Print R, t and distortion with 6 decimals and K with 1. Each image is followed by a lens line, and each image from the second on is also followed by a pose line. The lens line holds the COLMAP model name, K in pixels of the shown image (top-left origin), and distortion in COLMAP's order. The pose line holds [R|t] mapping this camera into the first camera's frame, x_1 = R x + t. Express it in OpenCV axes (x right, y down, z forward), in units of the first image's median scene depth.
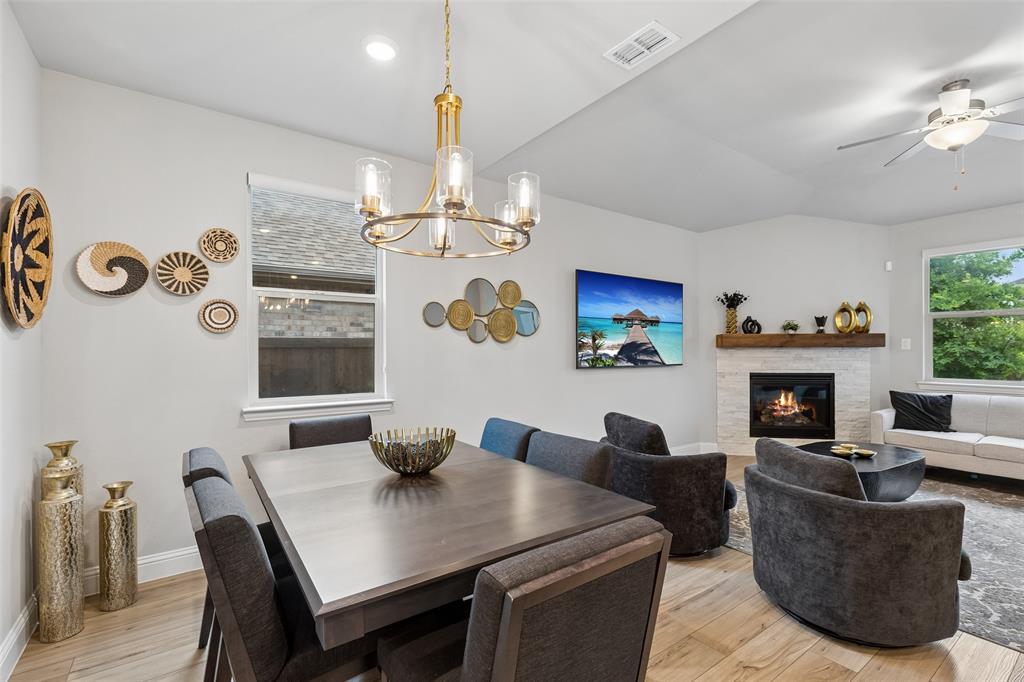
lens RADIAL K [[467.0, 0, 516.0], [0, 467.0, 346.0], [0, 0, 1]] dist [0.010259, -0.001720]
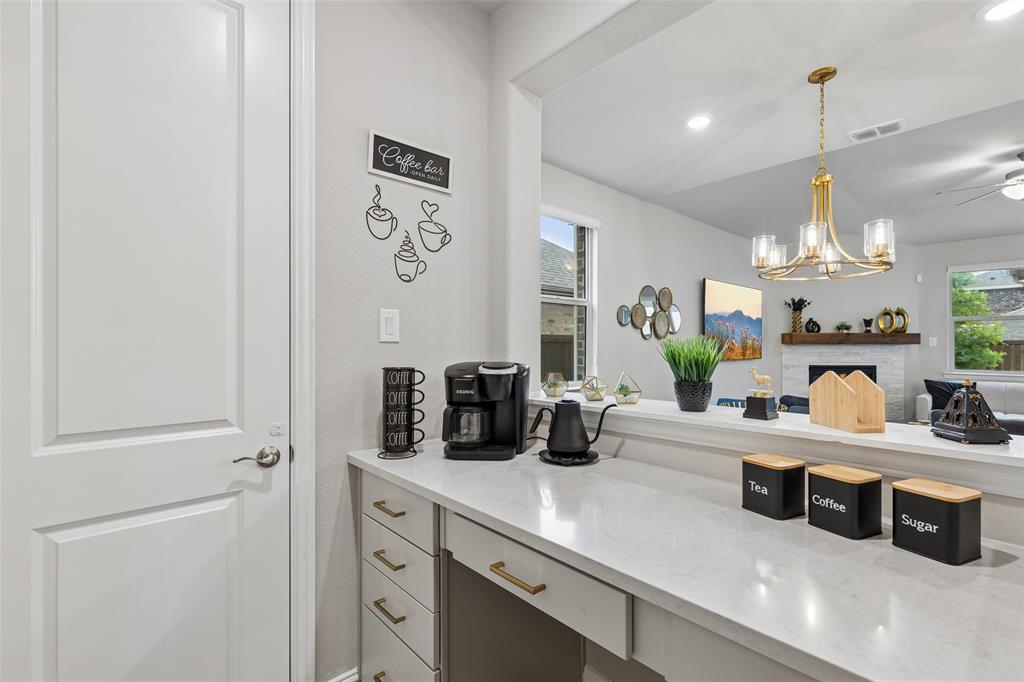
lens RADIAL K [[467.0, 0, 507.6], [0, 467.0, 343.2], [0, 0, 1]] dist [0.010259, -0.001720]
pose [[0.995497, 0.005319, 0.094646, -0.397579], [-0.005767, 0.999973, 0.004453, 0.000087], [-0.094620, -0.004979, 0.995501, -0.127115]]
